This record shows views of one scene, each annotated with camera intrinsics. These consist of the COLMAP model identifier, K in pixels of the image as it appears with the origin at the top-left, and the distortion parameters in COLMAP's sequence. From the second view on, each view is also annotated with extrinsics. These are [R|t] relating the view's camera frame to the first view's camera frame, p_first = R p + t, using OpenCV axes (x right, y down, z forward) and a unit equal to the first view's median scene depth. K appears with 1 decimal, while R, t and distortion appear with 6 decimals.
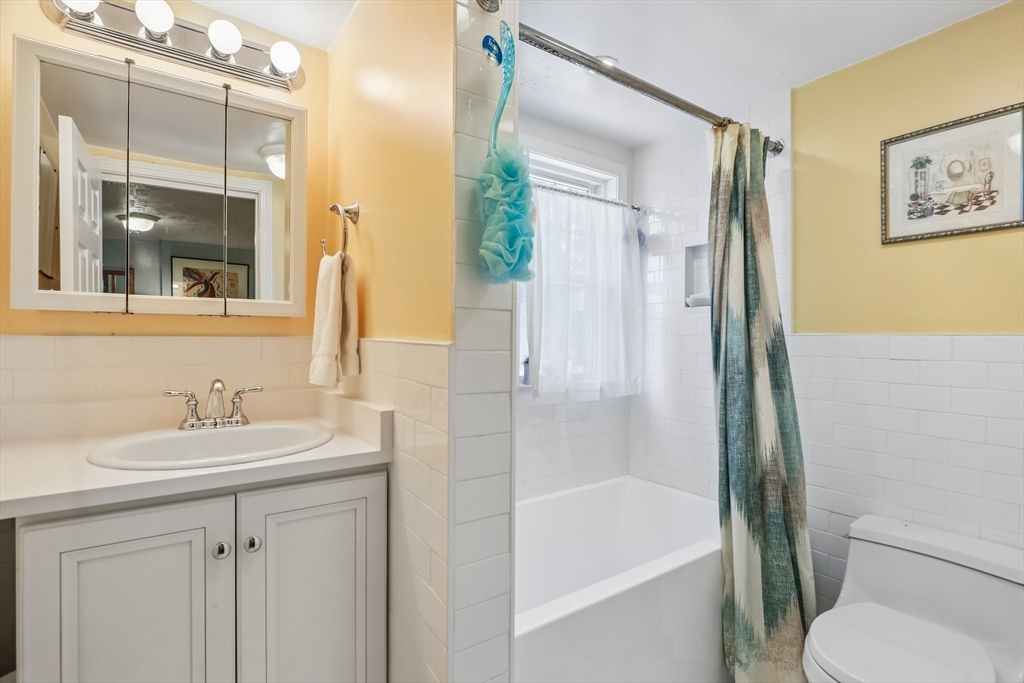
lens RADIAL K [[481.7, 0, 502.3], [0, 481.7, 333.8], [0, 0, 1]] dist [-0.012261, 0.002200]
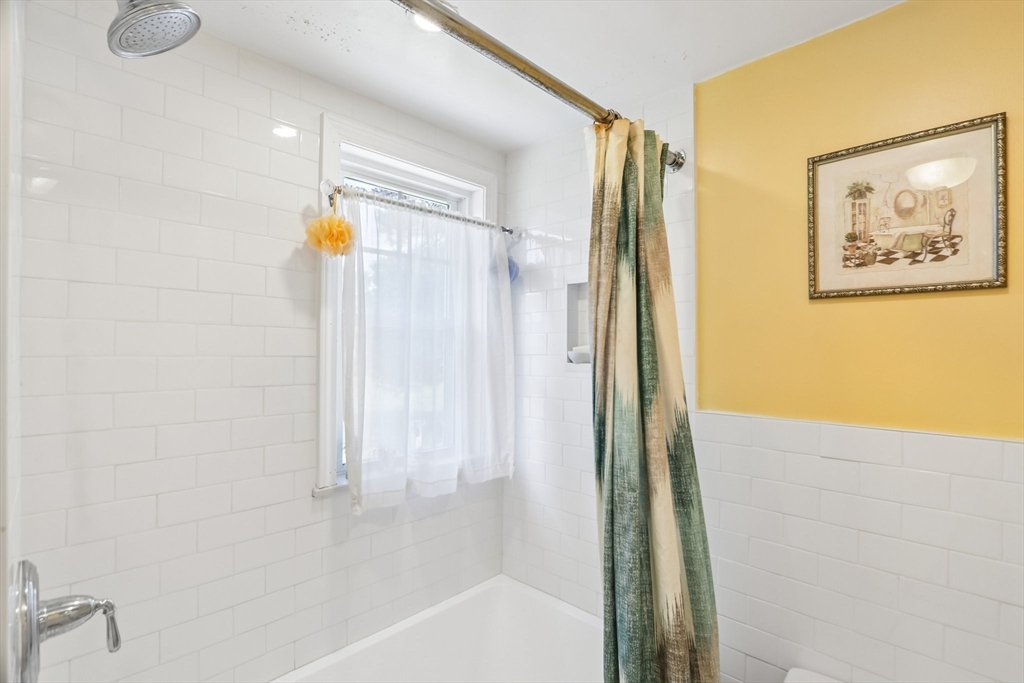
lens RADIAL K [[481.7, 0, 514.1], [0, 481.7, 348.9], [0, 0, 1]] dist [-0.012261, 0.002200]
pose [[0.977897, -0.011582, 0.208767, 0.187964], [0.009423, 0.999891, 0.011333, -0.120176], [-0.208876, -0.009115, 0.977900, 0.362871]]
